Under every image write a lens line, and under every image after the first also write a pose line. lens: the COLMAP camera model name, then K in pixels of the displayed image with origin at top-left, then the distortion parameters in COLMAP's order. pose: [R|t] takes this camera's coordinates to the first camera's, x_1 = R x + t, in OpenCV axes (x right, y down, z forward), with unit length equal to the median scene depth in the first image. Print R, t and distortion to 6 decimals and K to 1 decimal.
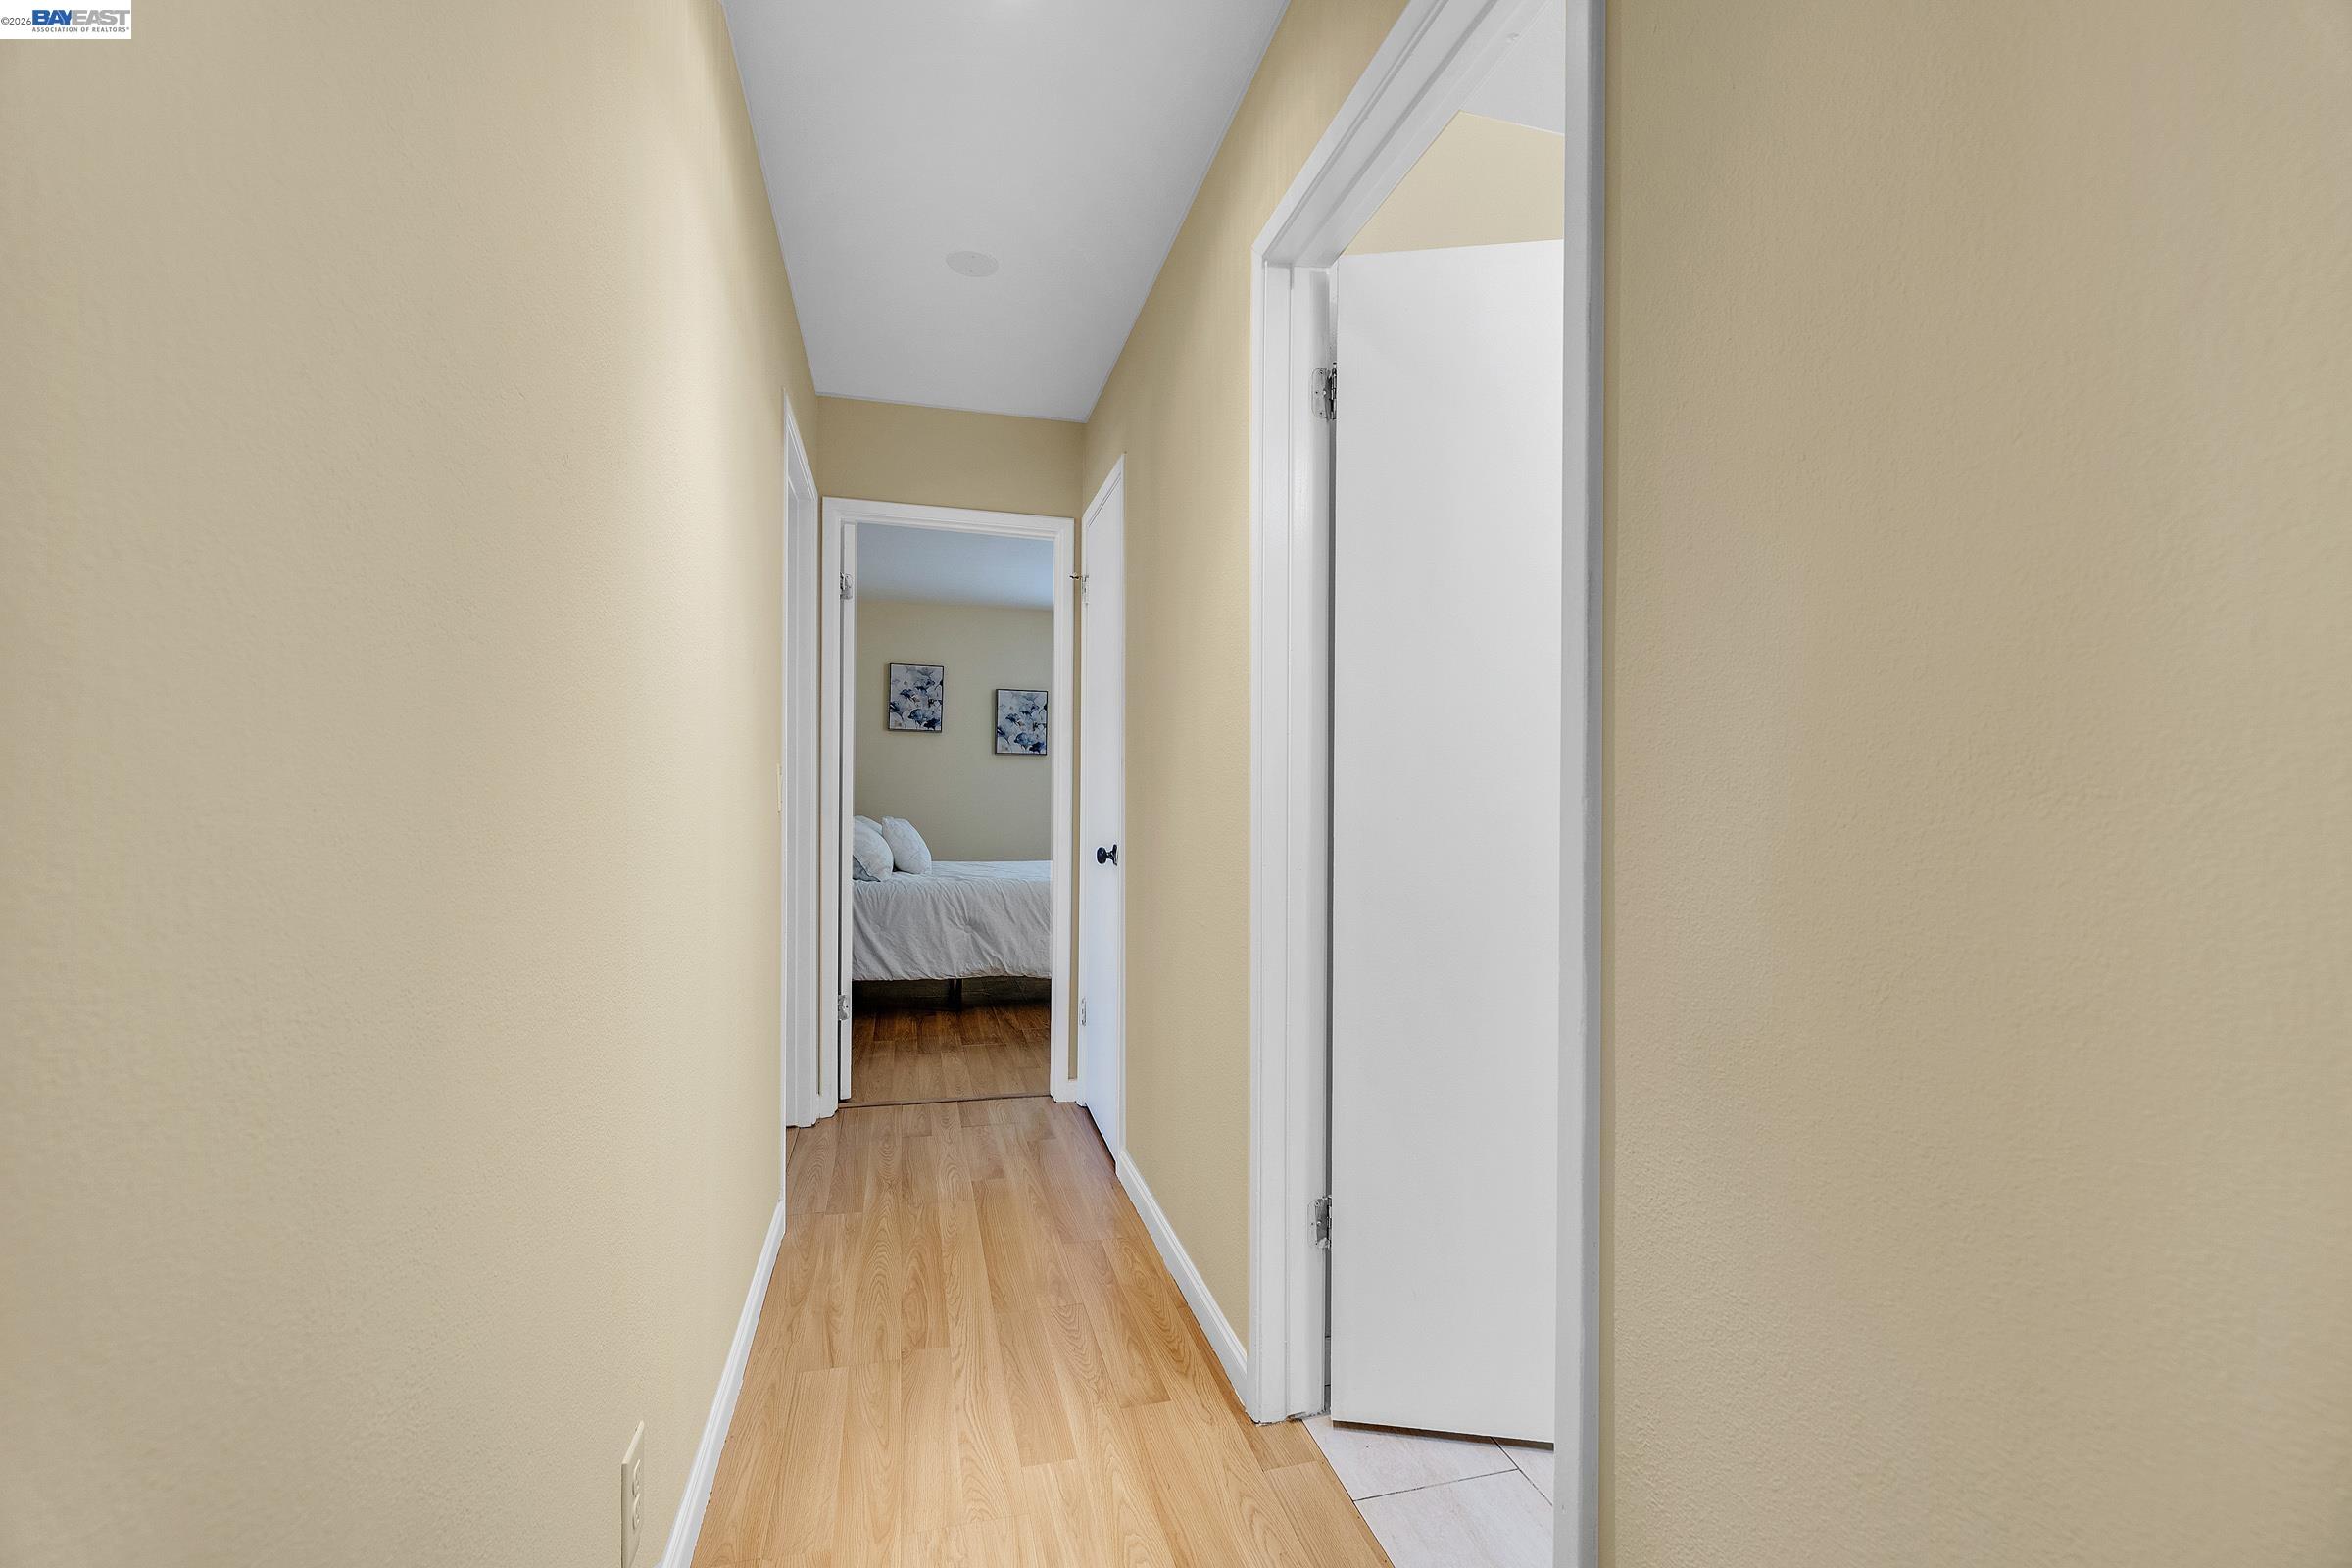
lens RADIAL K [[986.6, 0, 1166.8], [0, 986.6, 783.0], [0, 0, 1]] dist [-0.001600, -0.000011]
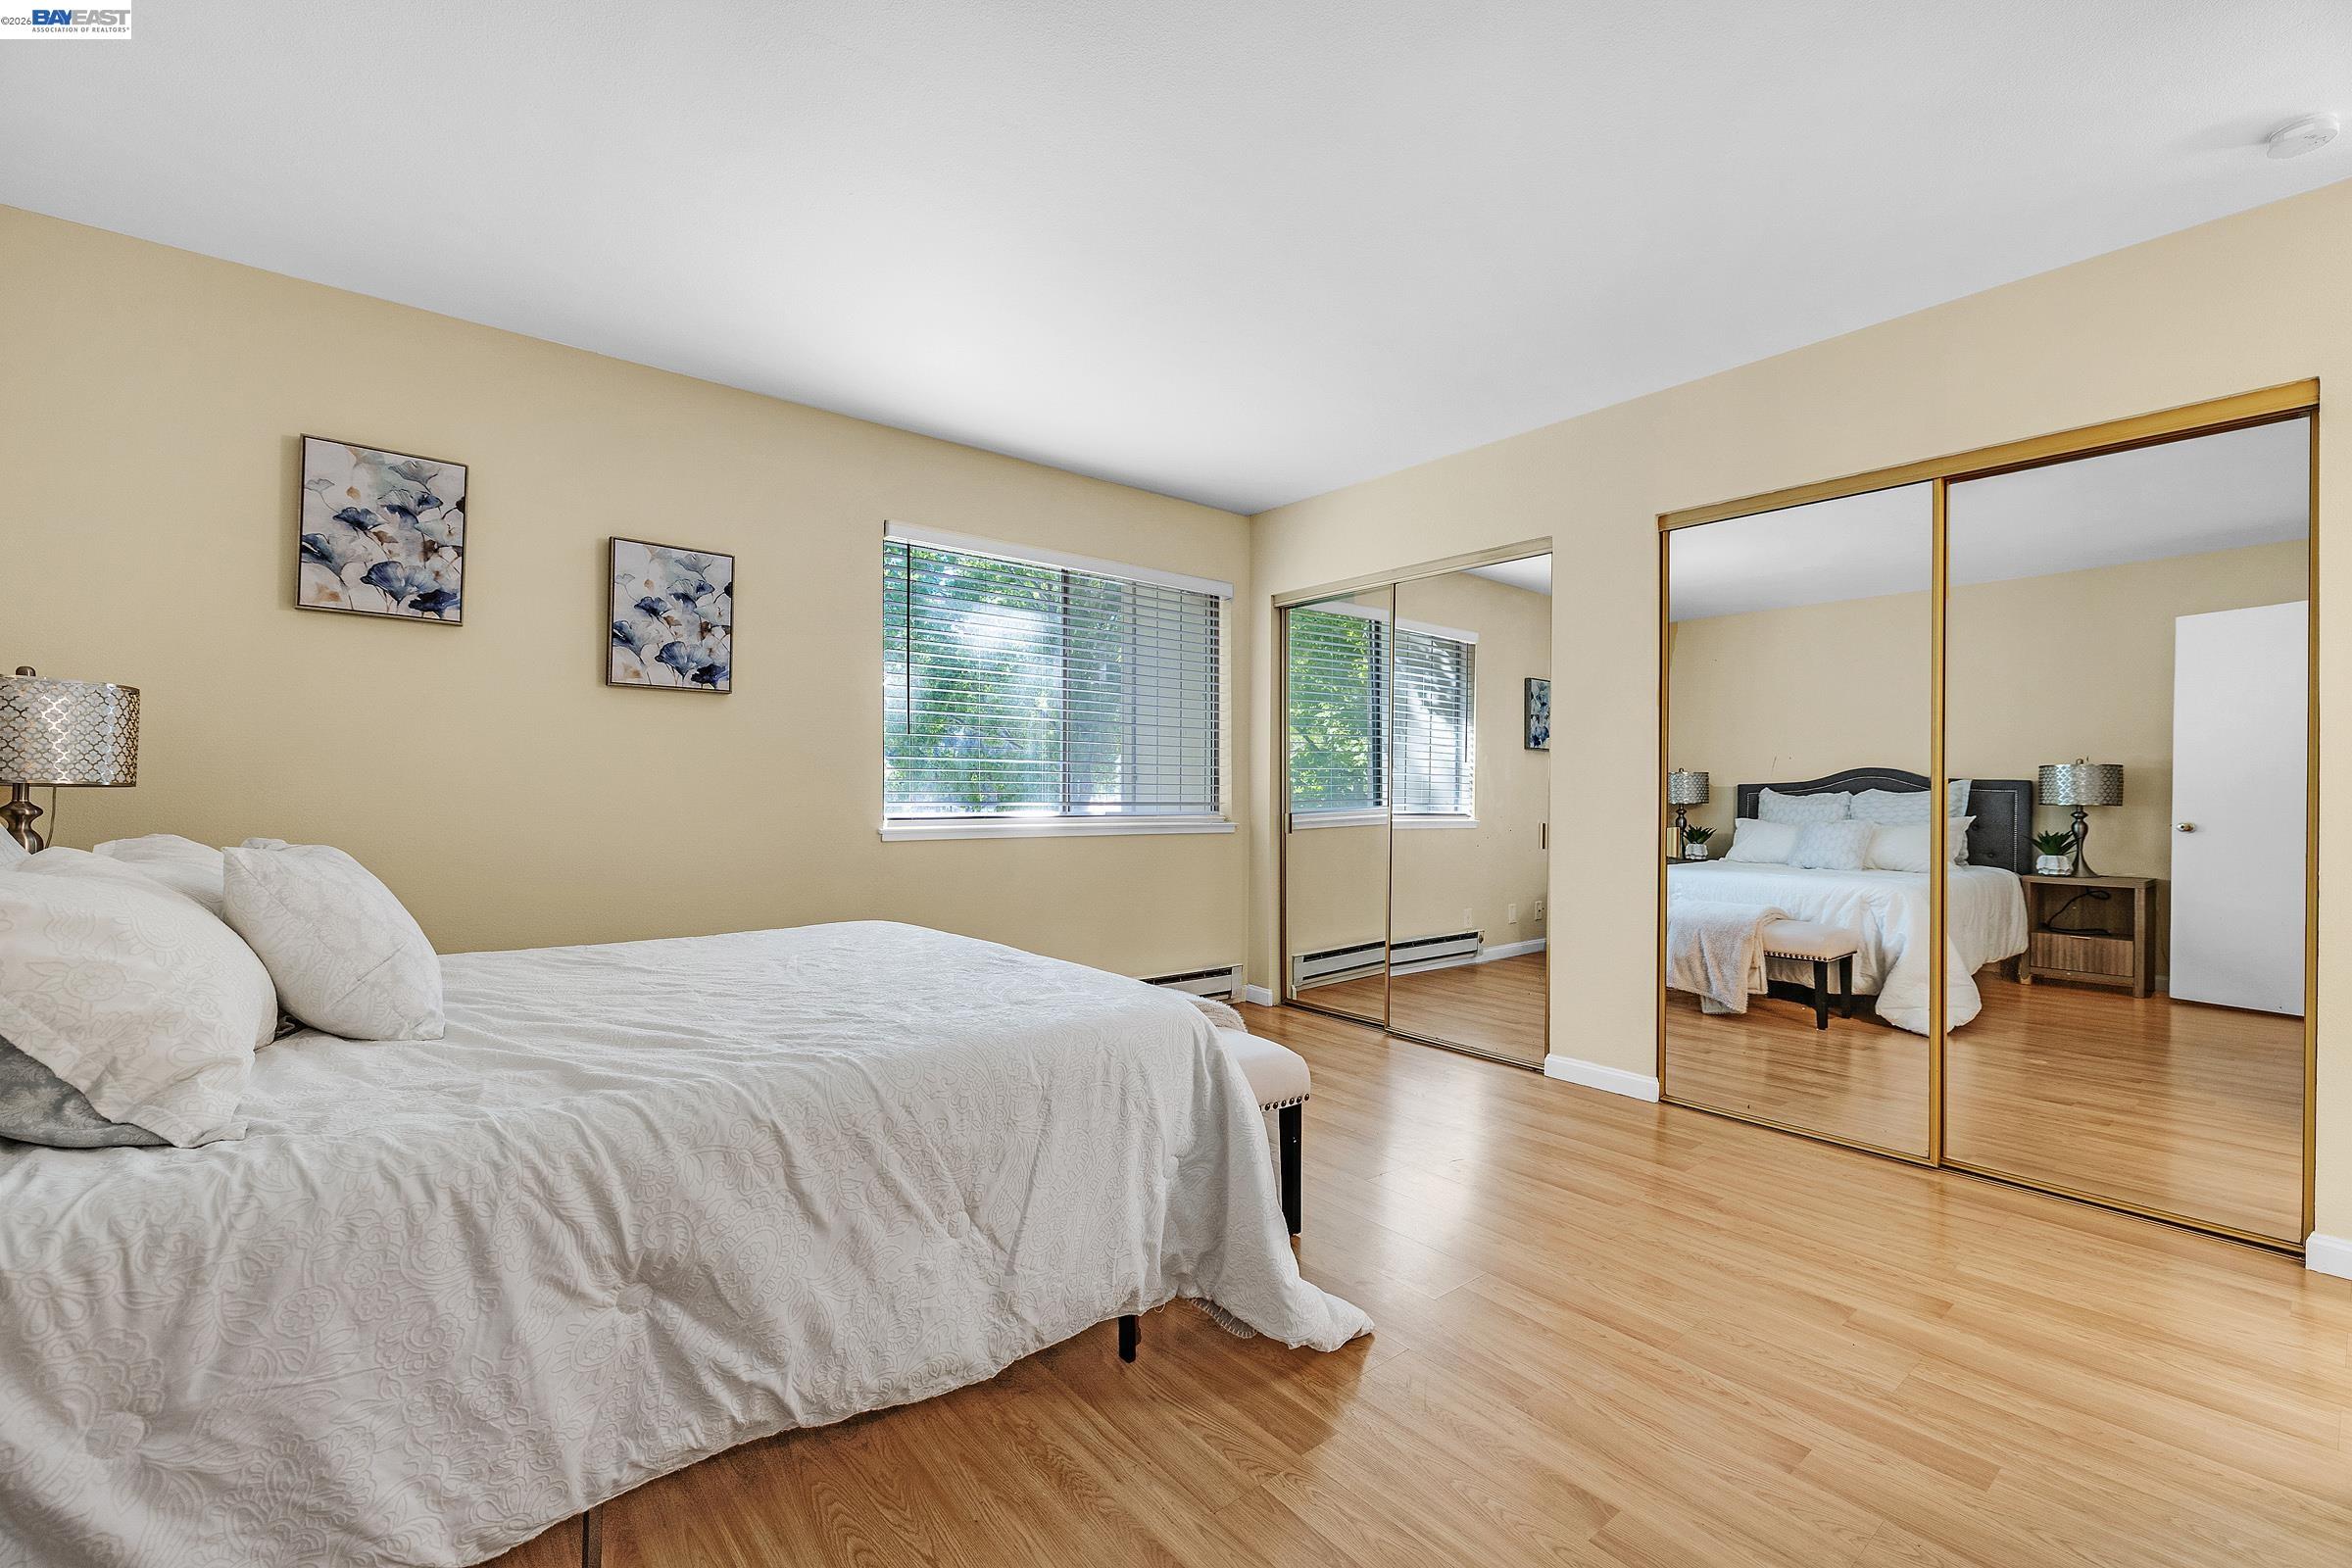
lens RADIAL K [[986.6, 0, 1166.8], [0, 986.6, 783.0], [0, 0, 1]] dist [-0.001600, -0.000011]
pose [[0.914362, 0.001189, 0.404895, -0.134481], [-0.002093, 0.999996, 0.001789, 0.014215], [-0.404892, -0.002483, 0.914361, 0.539664]]
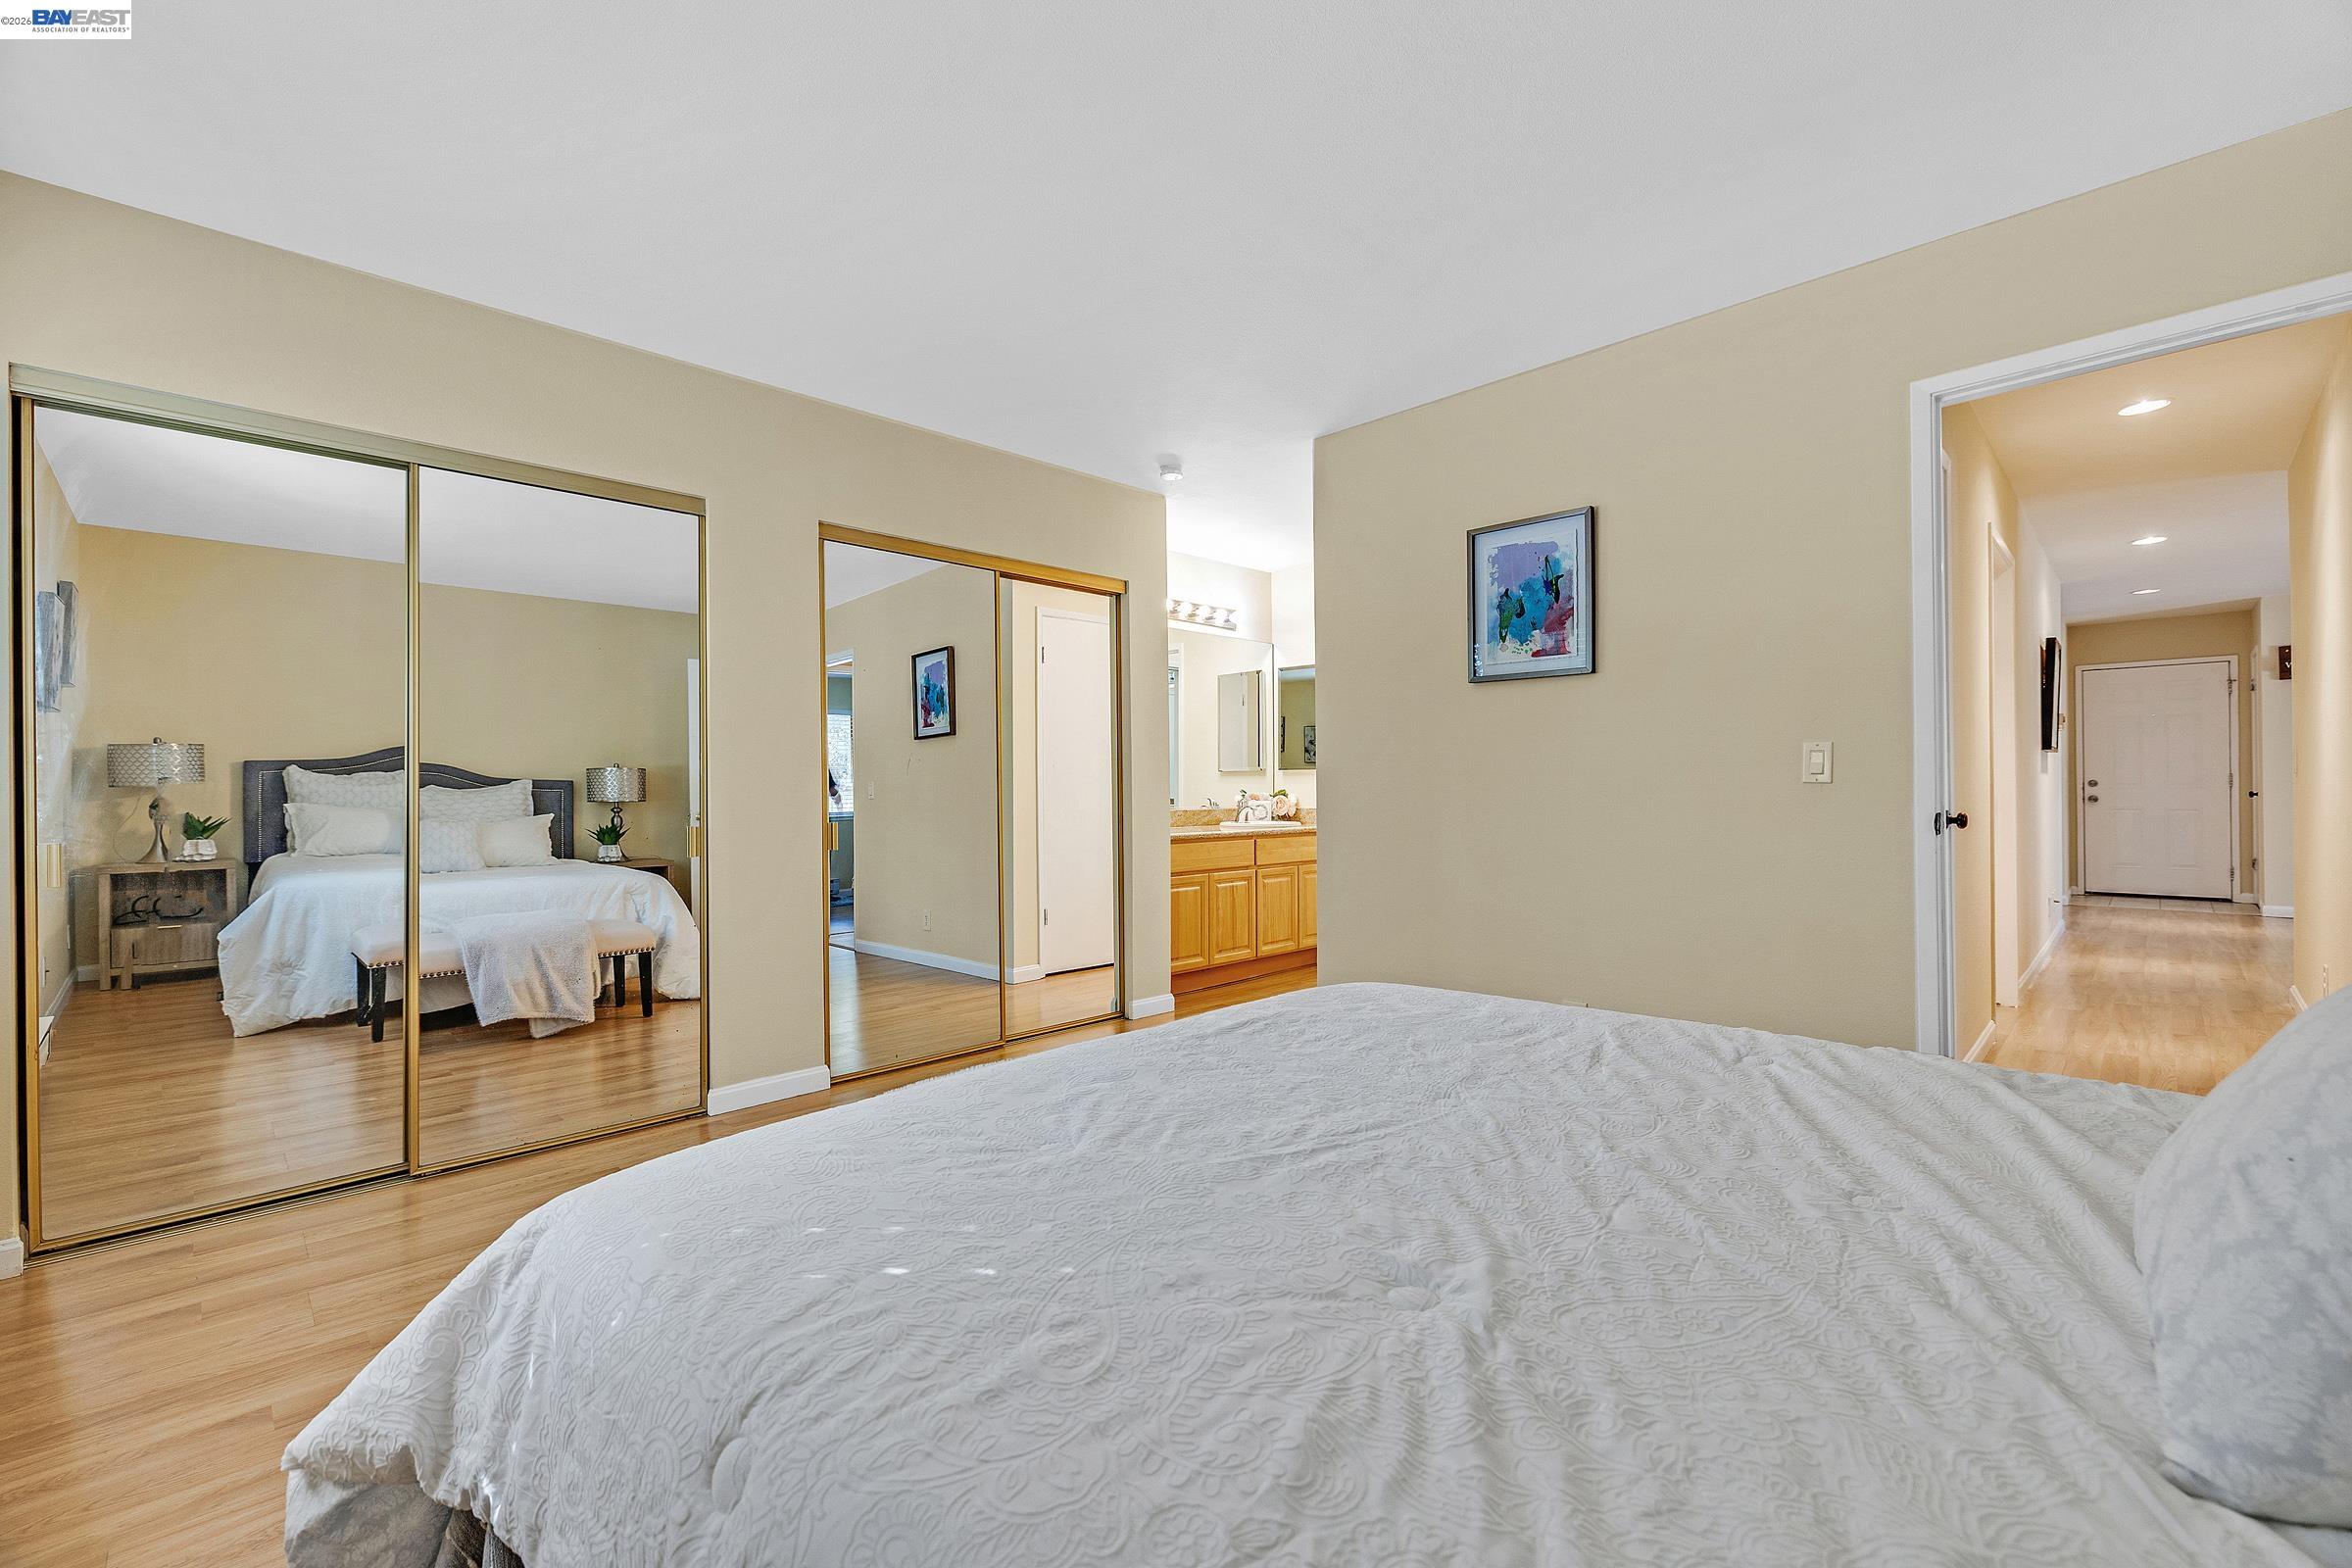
lens RADIAL K [[982.3, 0, 1166.7], [0, 982.3, 788.8], [0, 0, 1]] dist [-0.000359, 0.000087]
pose [[-0.502101, 0.001191, 0.864808, -0.215831], [-0.007006, 0.999961, -0.005445, 0.019205], [-0.864781, -0.008792, -0.502073, 0.886283]]
